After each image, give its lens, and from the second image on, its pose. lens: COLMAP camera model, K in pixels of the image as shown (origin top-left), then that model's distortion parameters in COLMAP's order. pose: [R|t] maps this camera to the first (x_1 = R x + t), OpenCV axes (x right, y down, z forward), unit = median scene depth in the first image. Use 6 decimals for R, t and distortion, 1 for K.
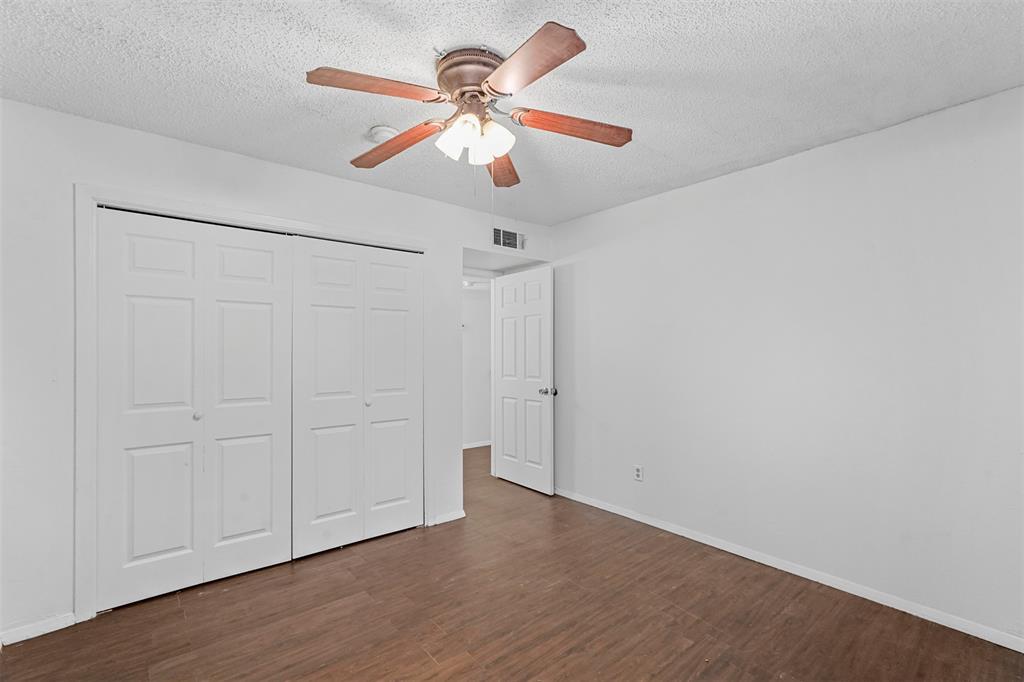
lens RADIAL K [[462.8, 0, 511.1], [0, 462.8, 346.3], [0, 0, 1]] dist [-0.008550, 0.002260]
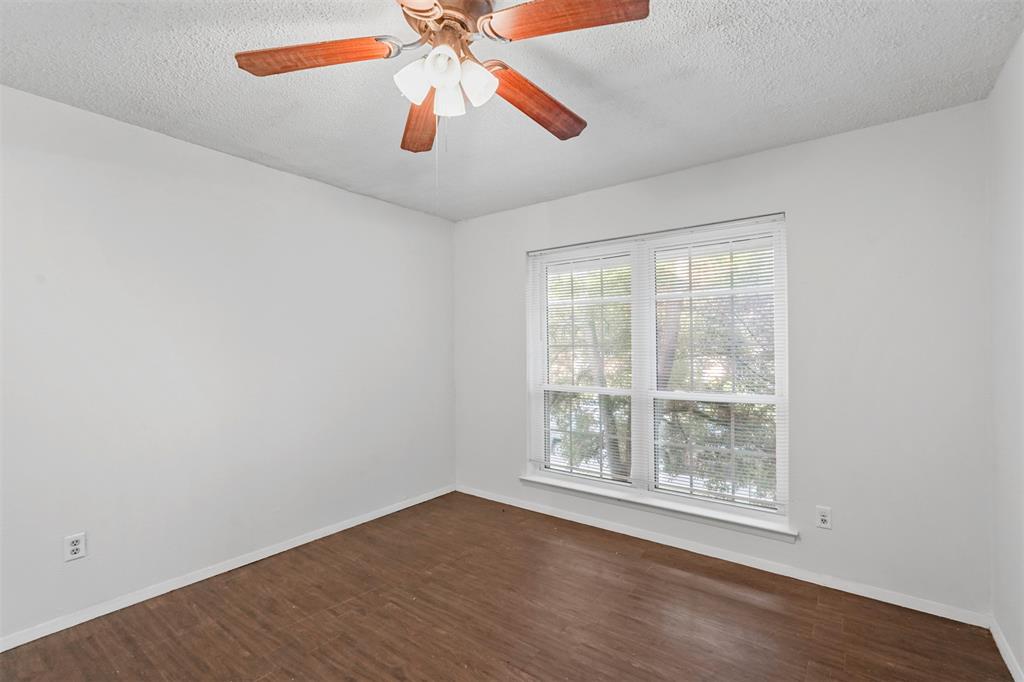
lens RADIAL K [[462.8, 0, 510.3], [0, 462.8, 341.2], [0, 0, 1]] dist [-0.008550, 0.002260]
pose [[-0.248864, 0.018023, 0.968371, -0.607209], [0.000141, 0.999828, -0.018572, 0.014323], [-0.968538, -0.004486, -0.248823, 0.767193]]
